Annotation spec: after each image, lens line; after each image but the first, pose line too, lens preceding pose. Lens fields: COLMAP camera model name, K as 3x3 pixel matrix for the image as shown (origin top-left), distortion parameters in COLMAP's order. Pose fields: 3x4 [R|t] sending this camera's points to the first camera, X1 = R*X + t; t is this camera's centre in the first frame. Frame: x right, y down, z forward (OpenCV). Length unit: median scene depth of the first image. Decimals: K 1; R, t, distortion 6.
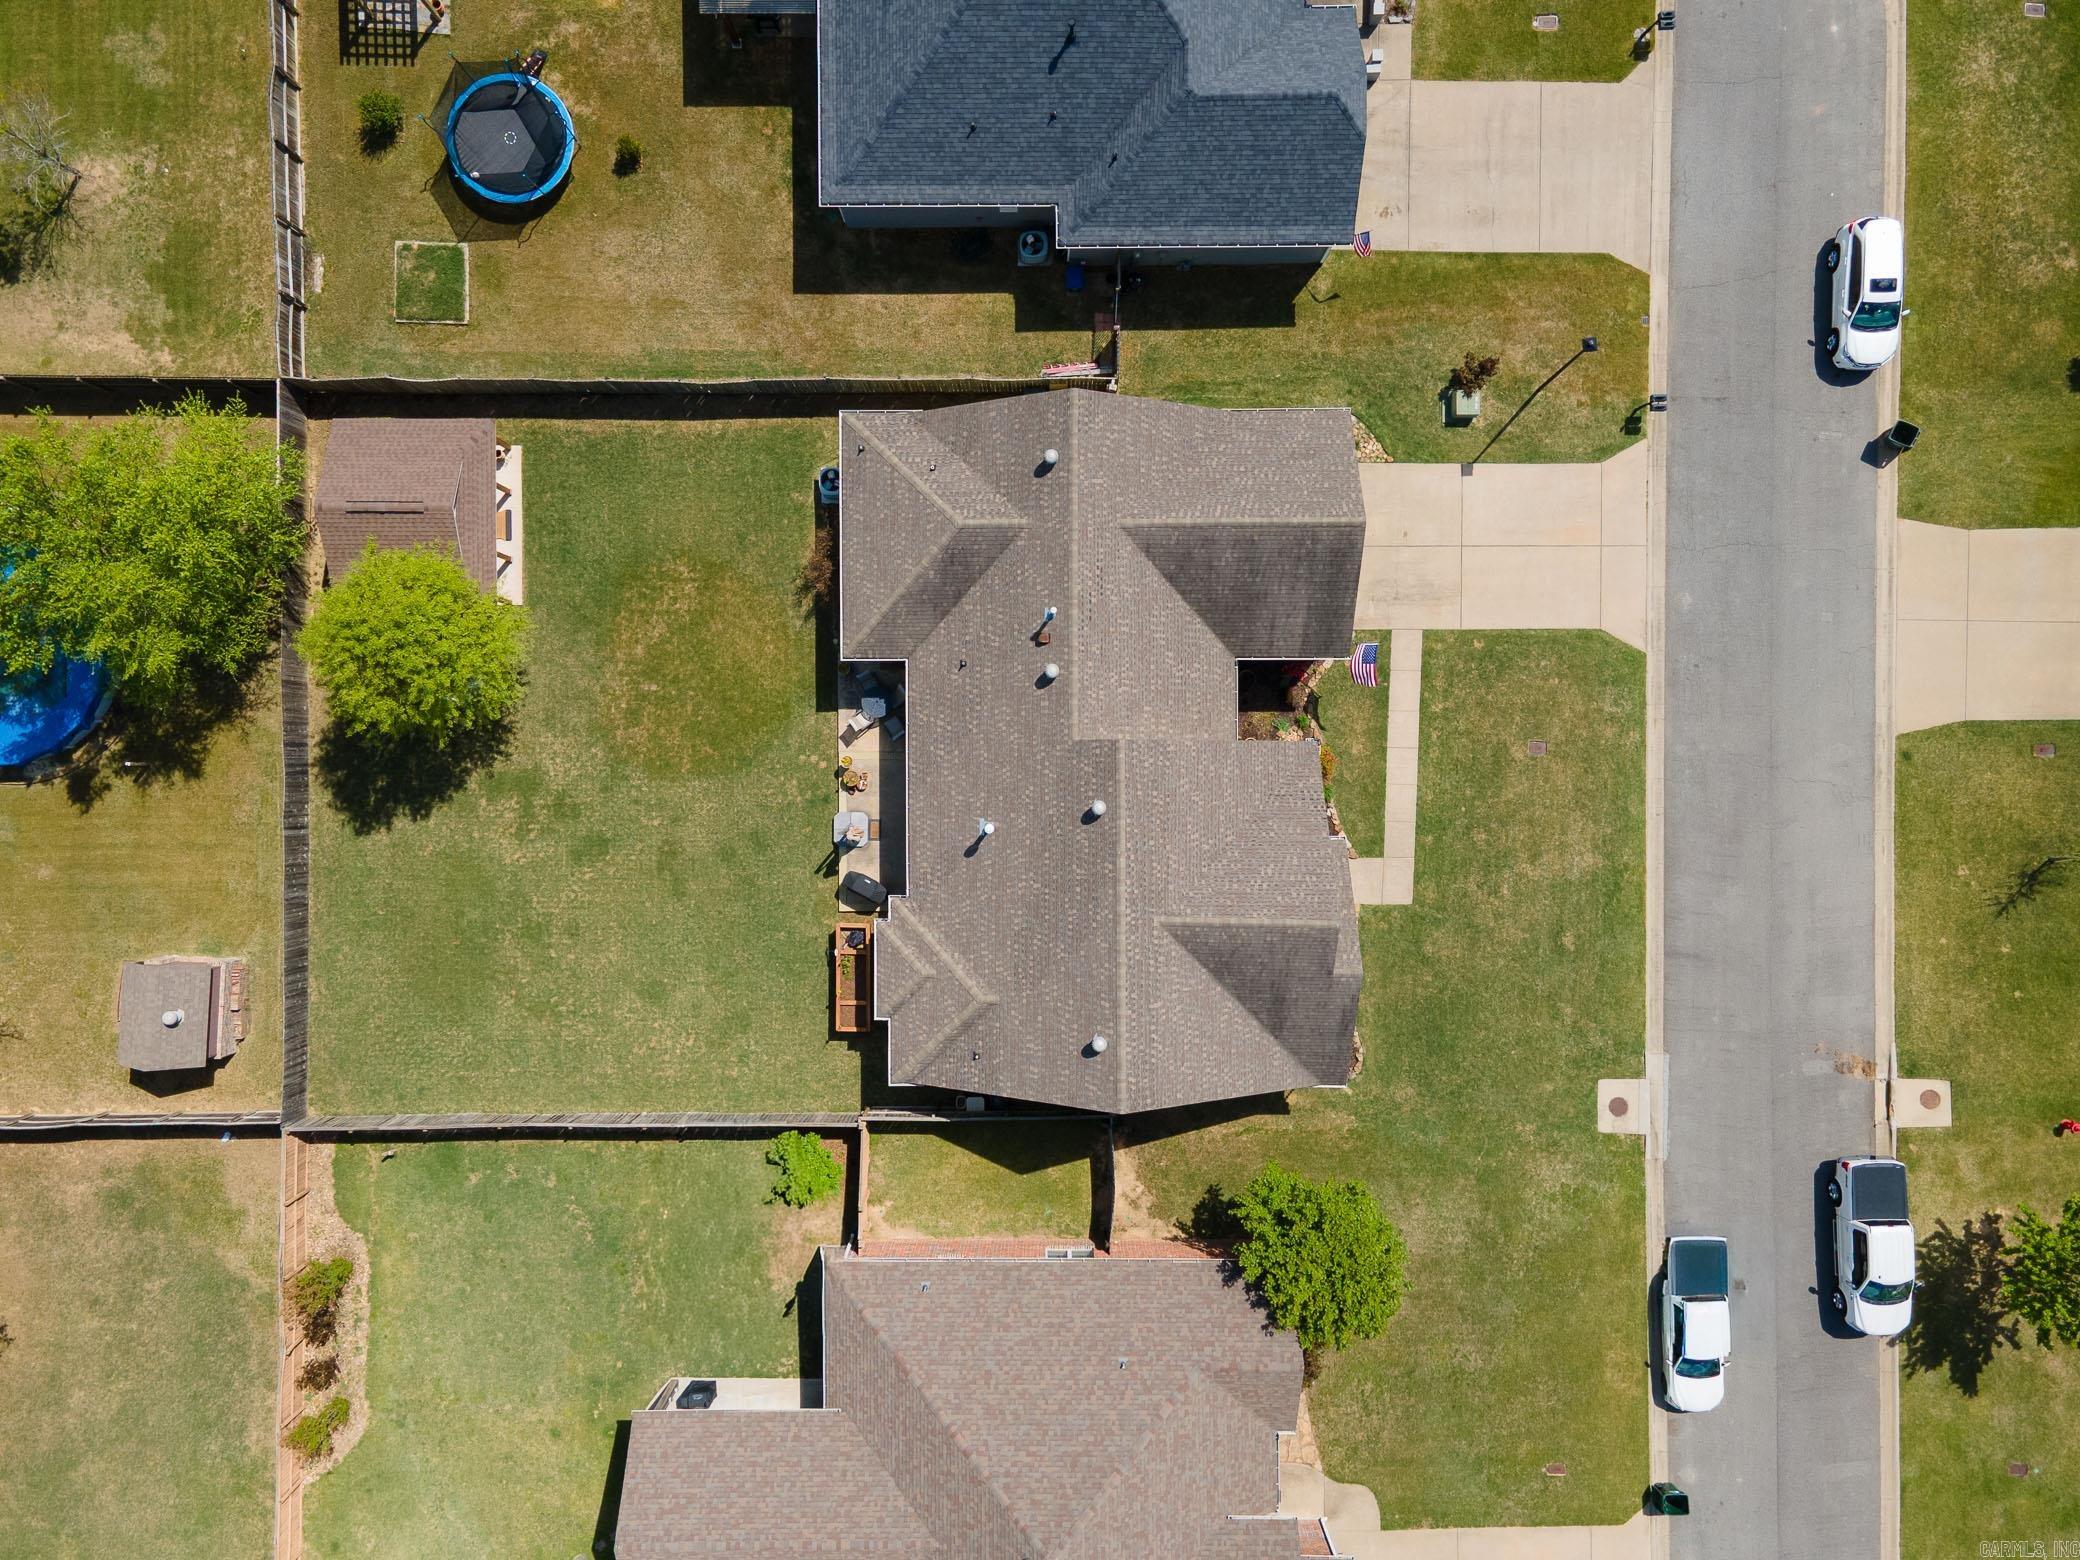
lens RADIAL K [[1495.4, 0, 1040.0], [0, 1495.4, 780.0], [0, 0, 1]] dist [0.041457, 0.000398]
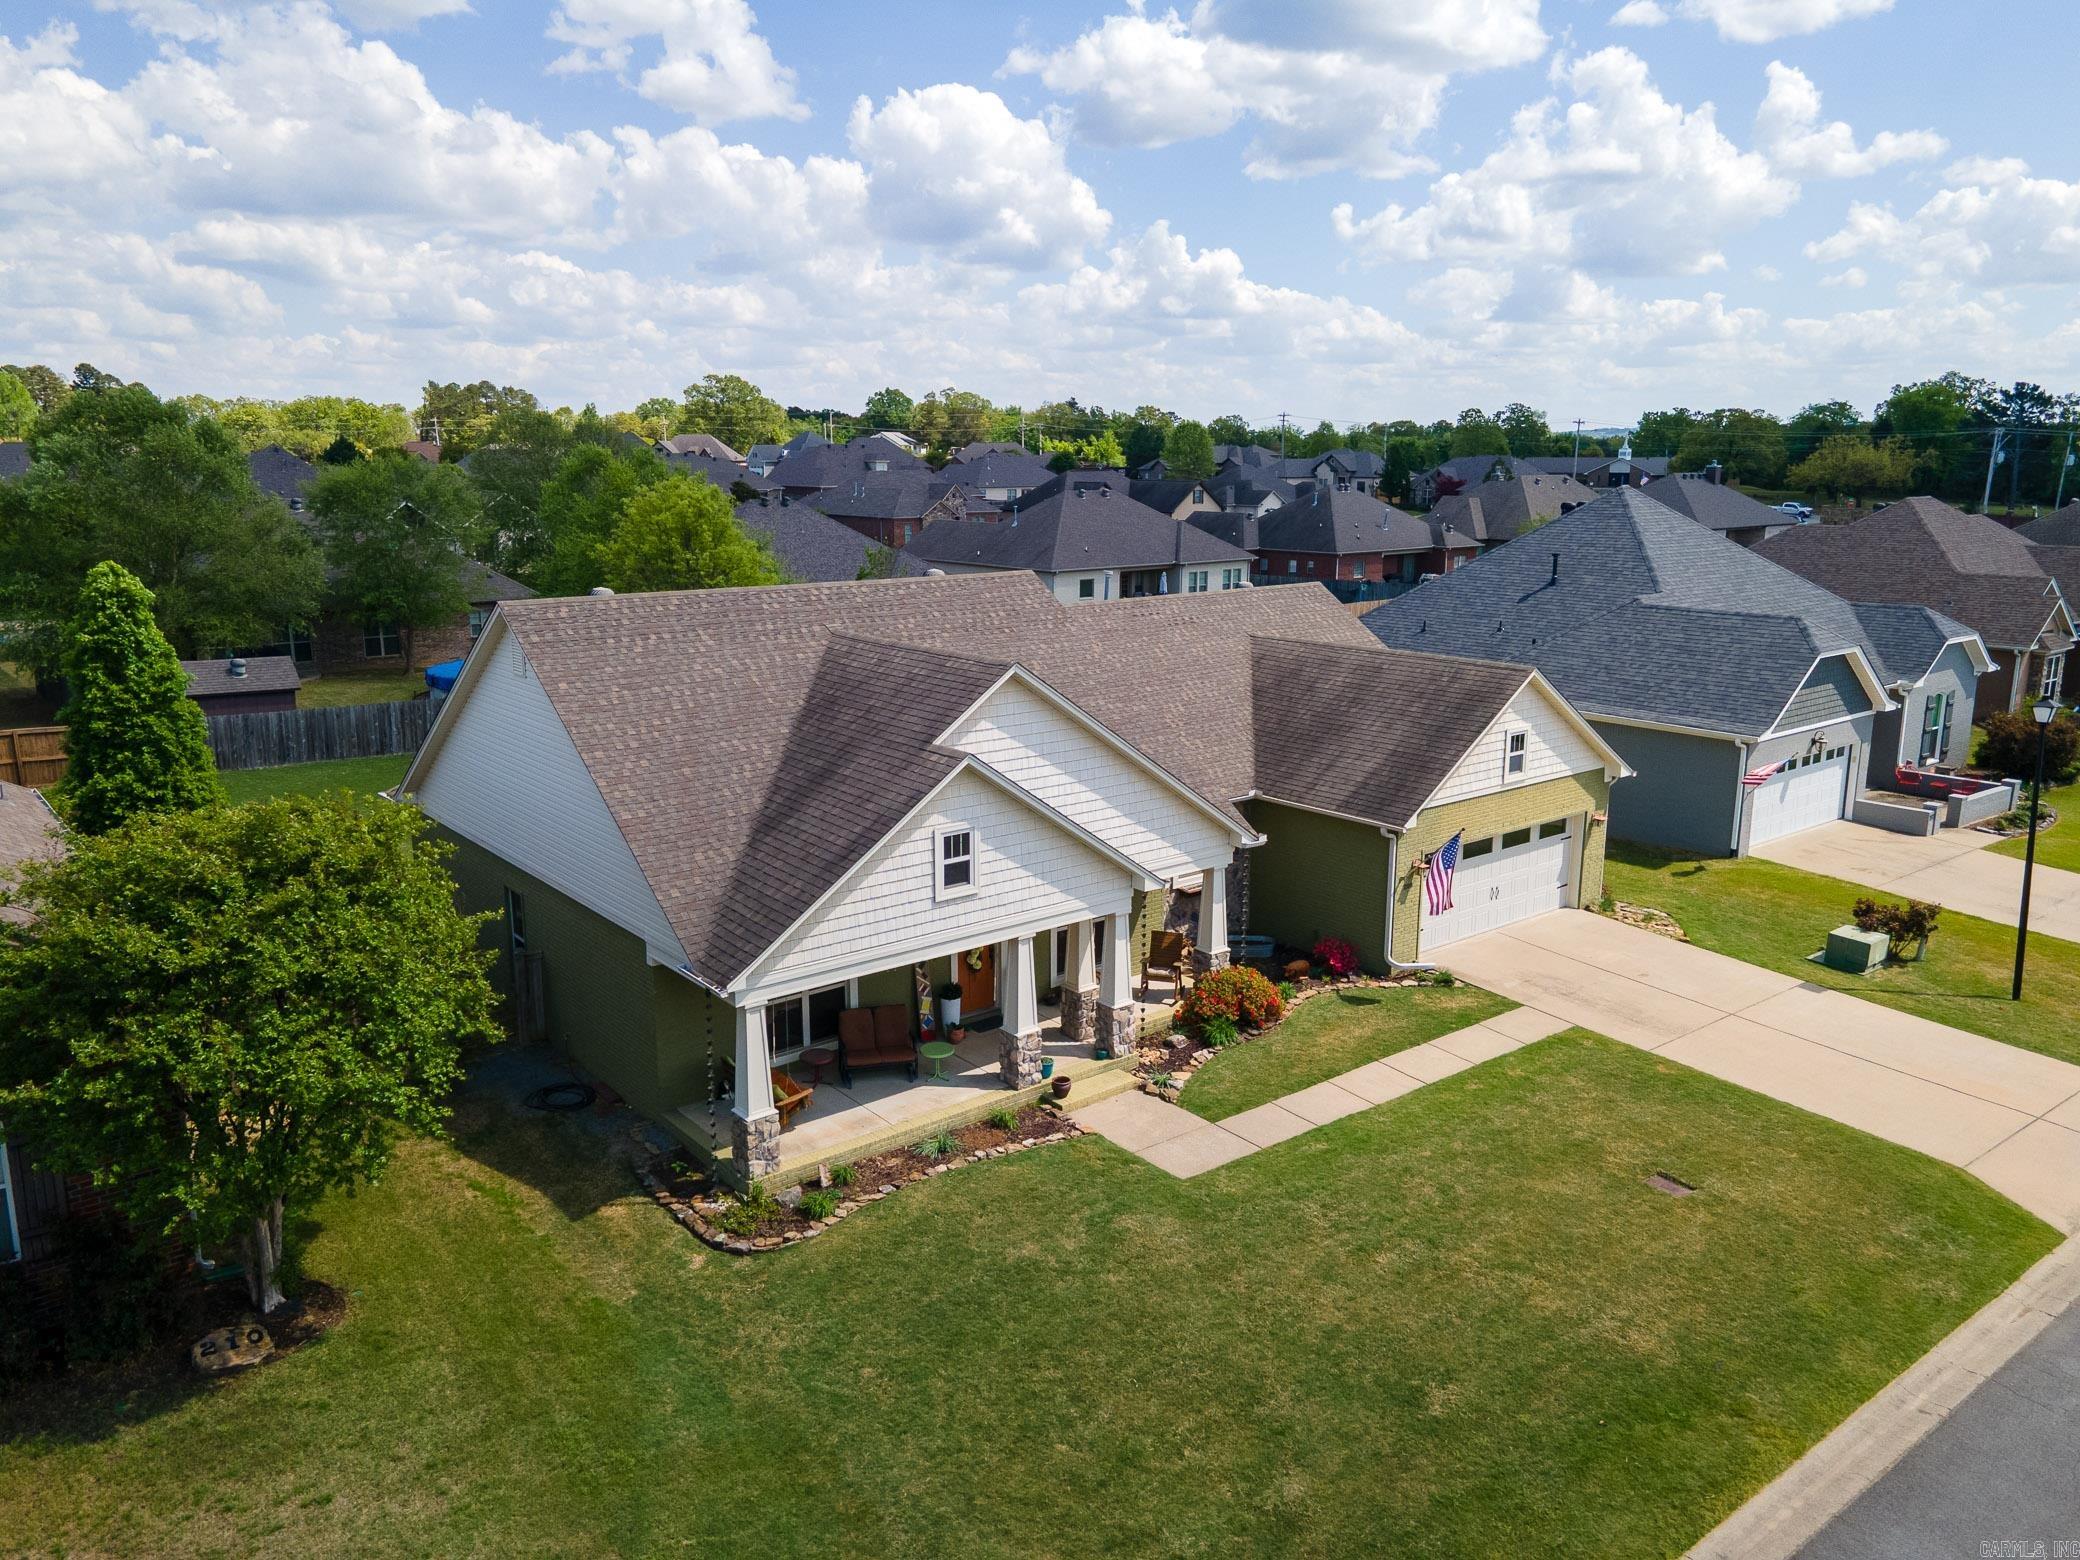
lens RADIAL K [[1491.7, 0, 1029.6], [0, 1491.7, 779.0], [0, 0, 1]] dist [0.039759, -0.000059]
pose [[0.622590, 0.187857, -0.759665, 0.511130], [-0.782333, 0.126641, -0.609851, 0.350472], [-0.018360, 0.973998, 0.225812, 0.798224]]
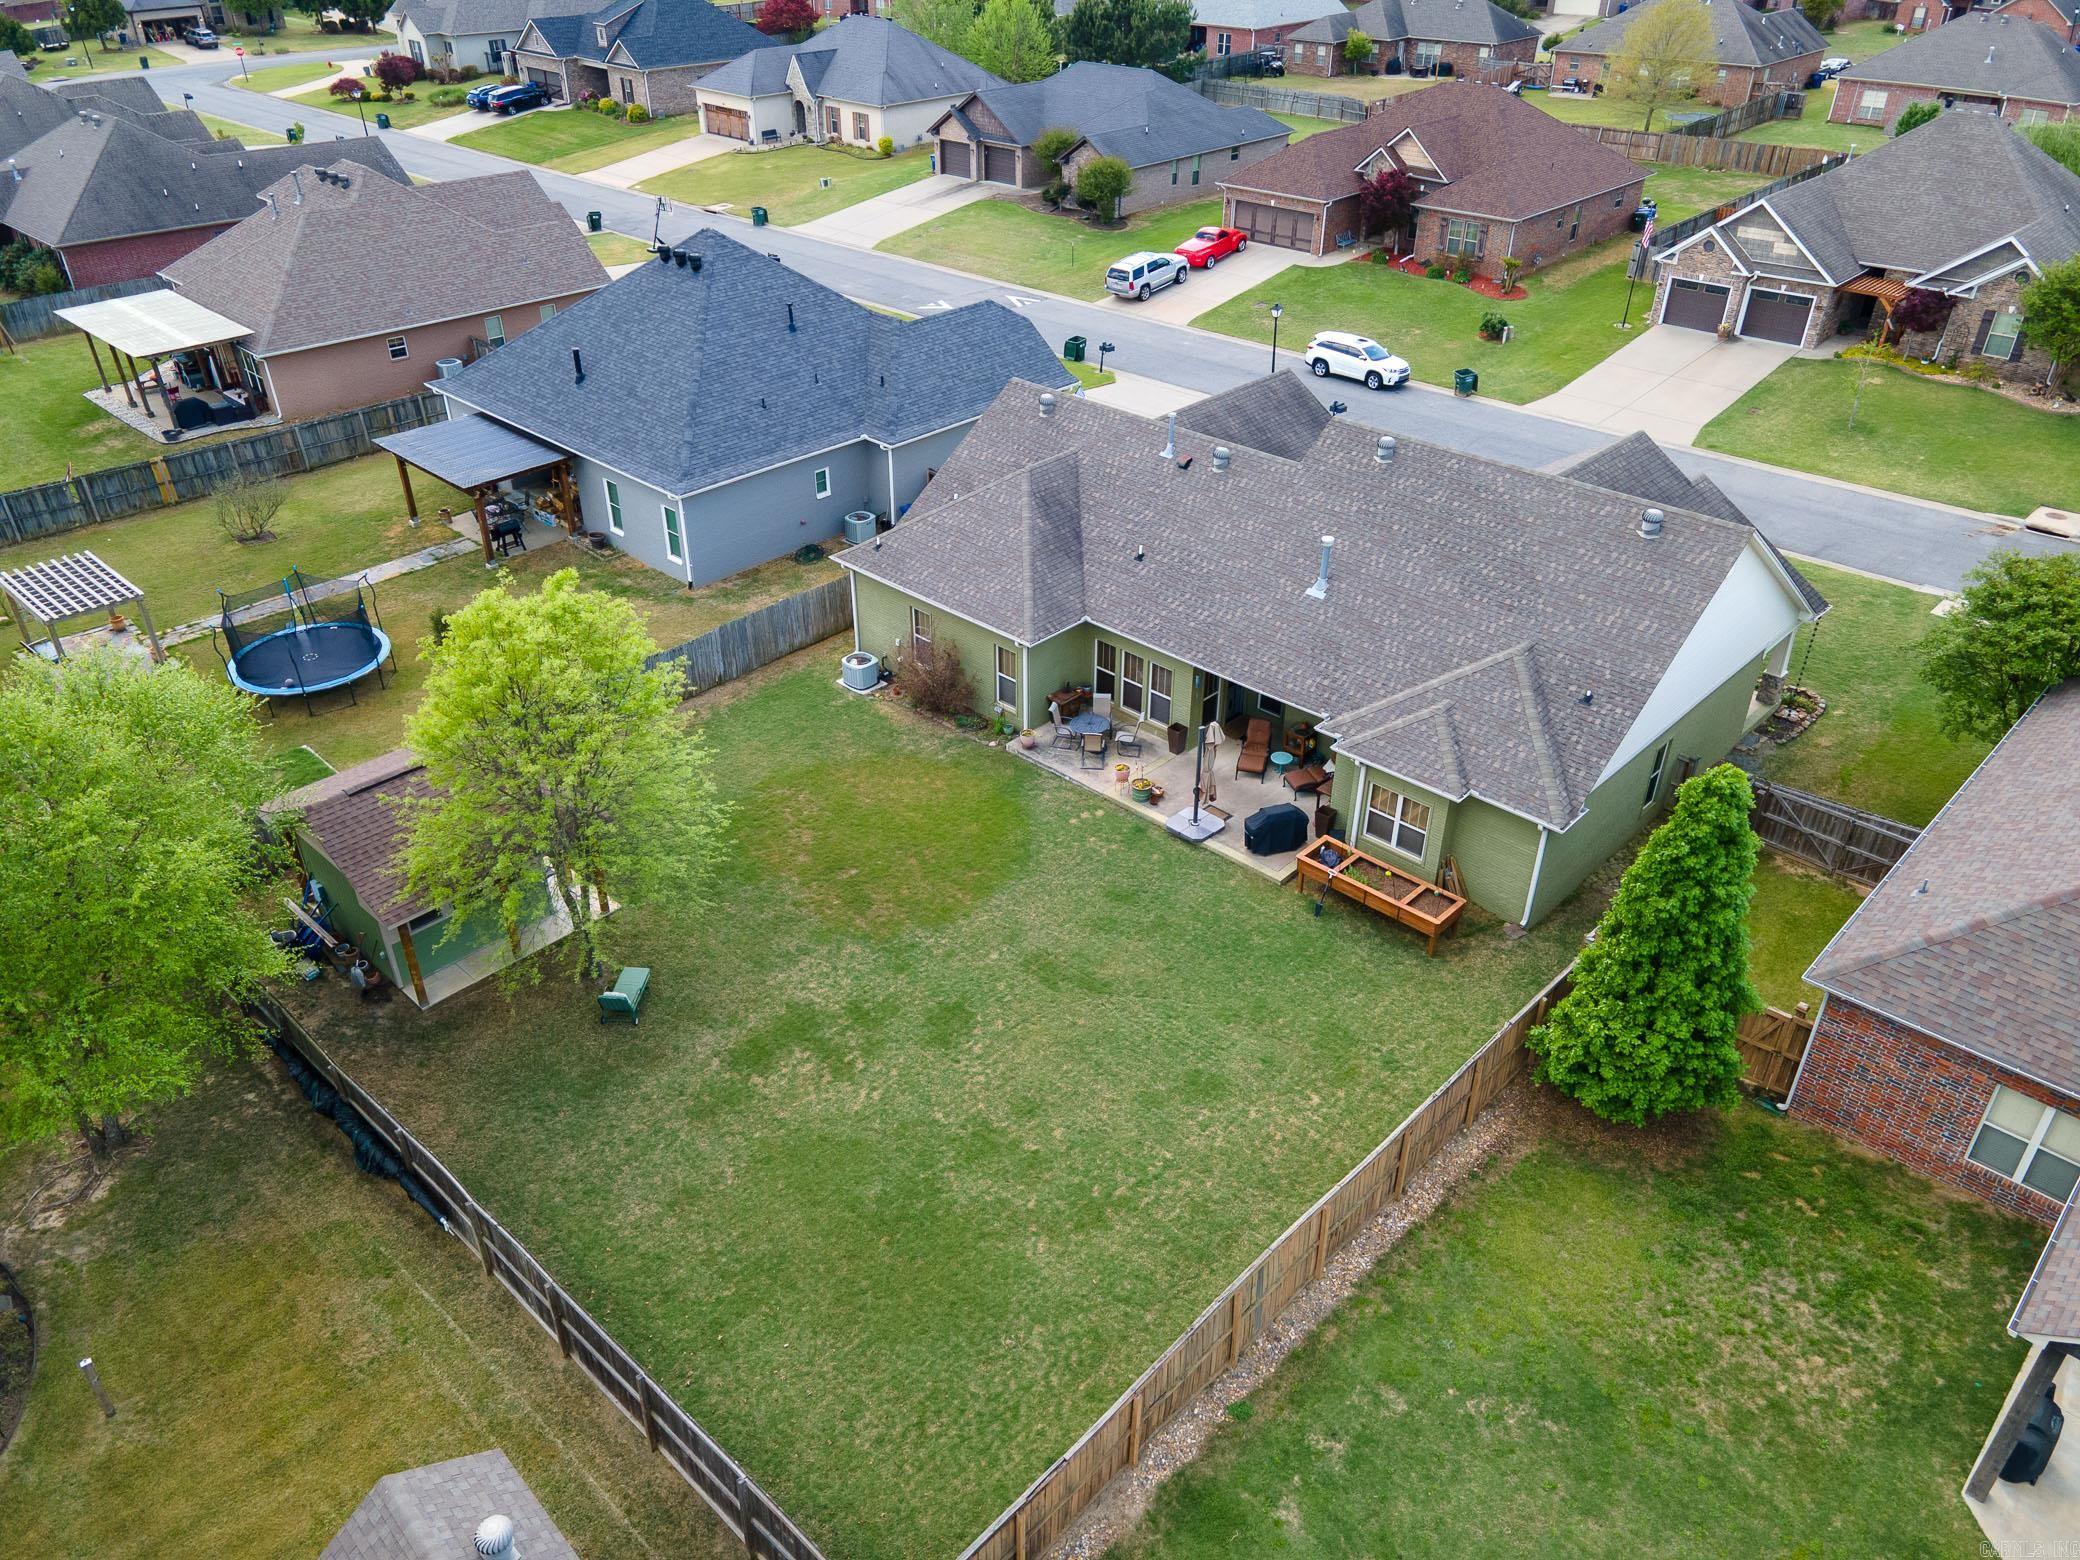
lens RADIAL K [[1495.4, 0, 1040.0], [0, 1495.4, 780.0], [0, 0, 1]] dist [0.041457, 0.000398]
pose [[0.688967, -0.392334, 0.609424, -0.600939], [0.724780, 0.367991, -0.582475, 0.384682], [0.004262, 0.843004, 0.537890, 0.598692]]
